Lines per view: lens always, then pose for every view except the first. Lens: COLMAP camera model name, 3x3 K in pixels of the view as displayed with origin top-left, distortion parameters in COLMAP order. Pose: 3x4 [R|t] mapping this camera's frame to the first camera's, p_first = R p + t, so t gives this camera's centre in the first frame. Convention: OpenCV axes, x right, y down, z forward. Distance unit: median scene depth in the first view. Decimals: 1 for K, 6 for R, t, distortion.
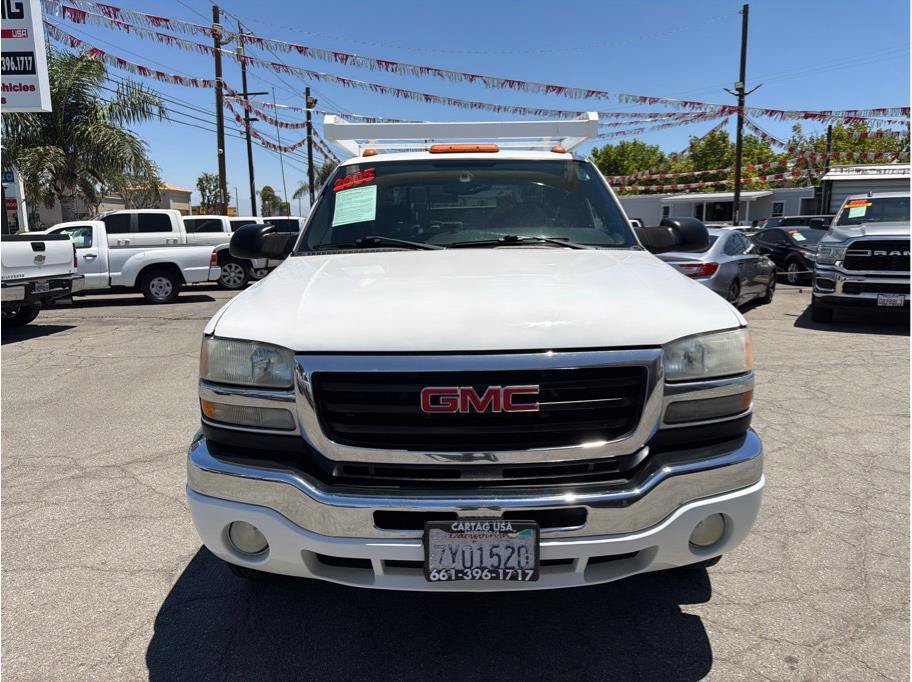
lens RADIAL K [[647.9, 0, 456.8], [0, 647.9, 344.8], [0, 0, 1]] dist [-0.004052, 0.004298]
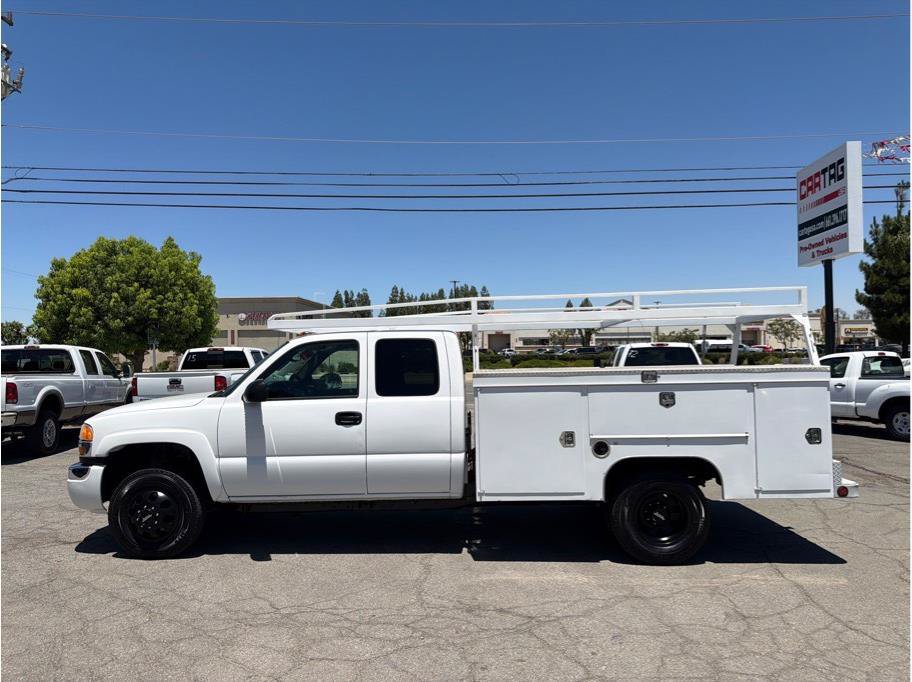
lens RADIAL K [[647.1, 0, 455.7], [0, 647.1, 342.2], [0, 0, 1]] dist [0.004018, -0.000988]
pose [[-0.033984, -0.017362, -0.999272, 0.454909], [-0.160546, 0.986959, -0.011688, -0.085493], [0.986443, 0.160032, -0.036329, 0.376383]]
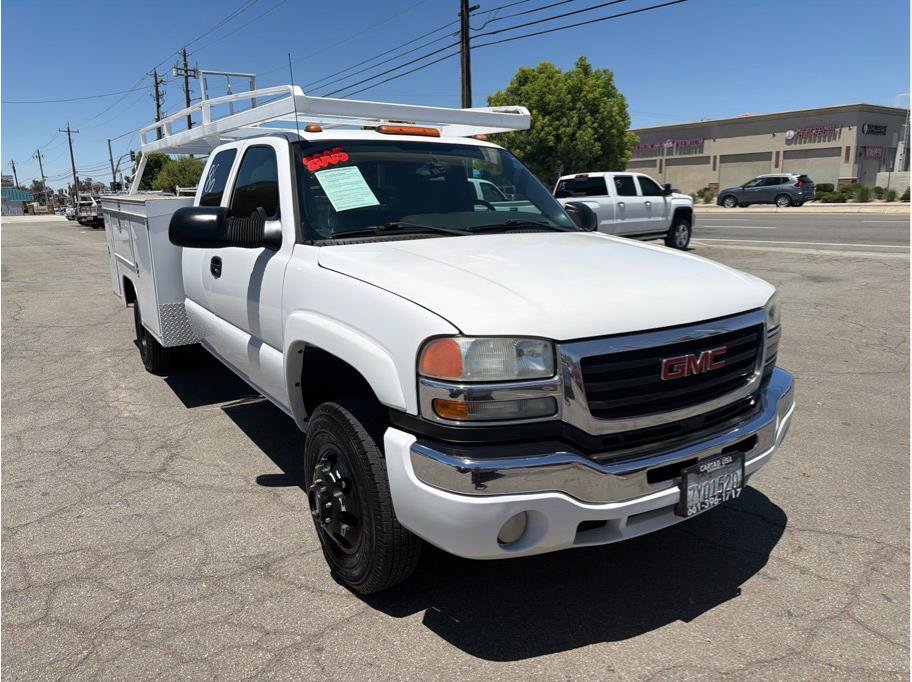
lens RADIAL K [[647.9, 0, 456.8], [0, 647.9, 344.8], [0, 0, 1]] dist [-0.004052, 0.004298]
pose [[-0.782695, 0.165617, -0.599966, 0.213861], [-0.075235, 0.931704, 0.355341, -0.125761], [0.617841, 0.323262, -0.716780, 0.674549]]
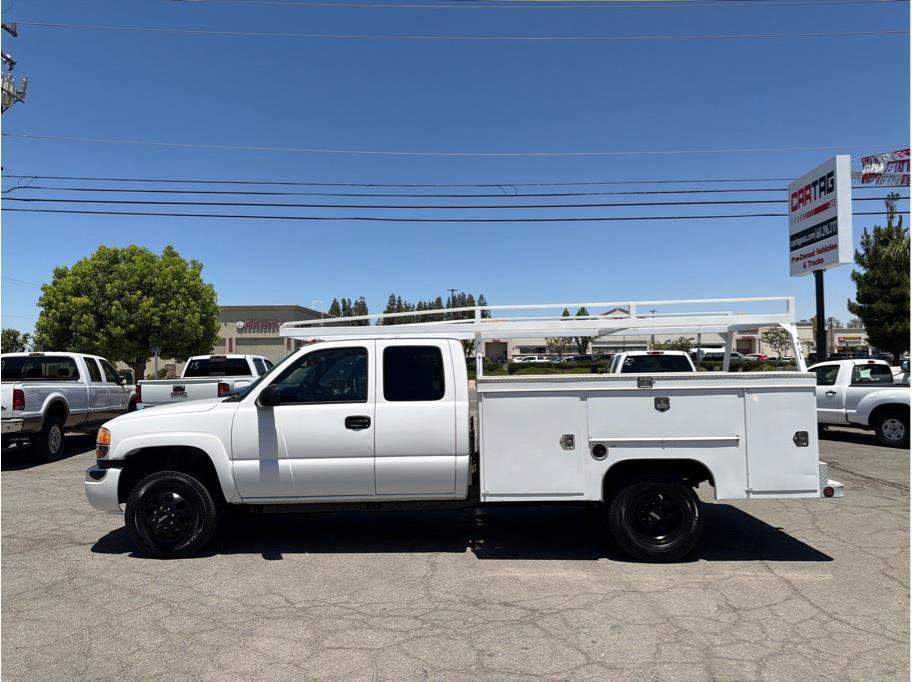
lens RADIAL K [[646.1, 0, 459.8], [0, 646.1, 341.4], [0, 0, 1]] dist [0.007205, -0.002342]
pose [[-0.022766, -0.031424, -0.999247, 0.472432], [-0.161573, 0.986482, -0.027341, -0.083846], [0.986598, 0.160829, -0.027536, 0.372194]]
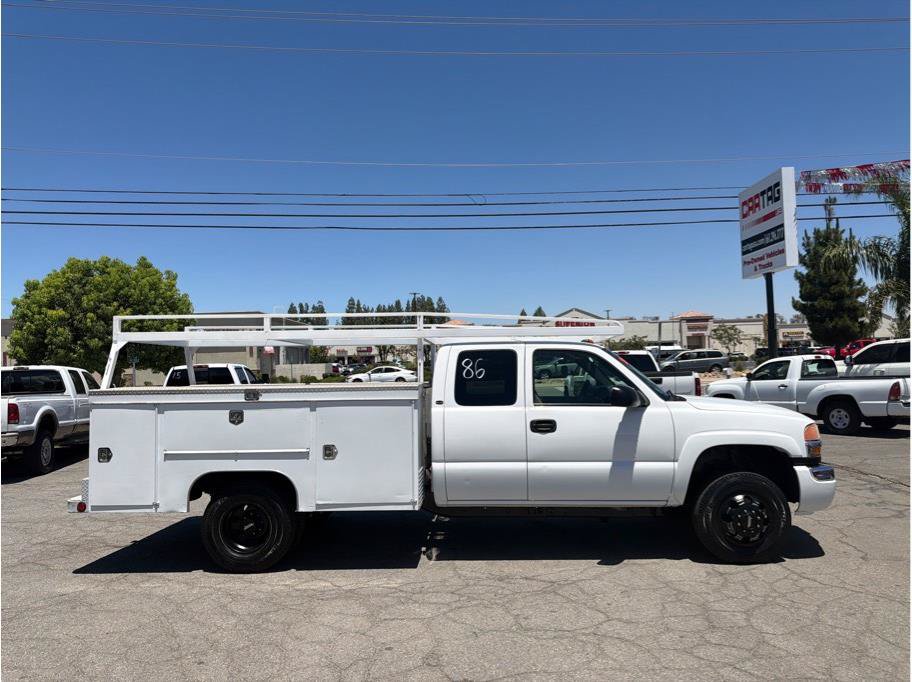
lens RADIAL K [[643.2, 0, 460.2], [0, 643.2, 338.5], [0, 0, 1]] dist [0.010886, -0.002844]
pose [[0.042765, -0.038905, -0.998327, 0.517522], [-0.138662, 0.989340, -0.044495, -0.081642], [0.989416, 0.140333, 0.036915, 0.336527]]
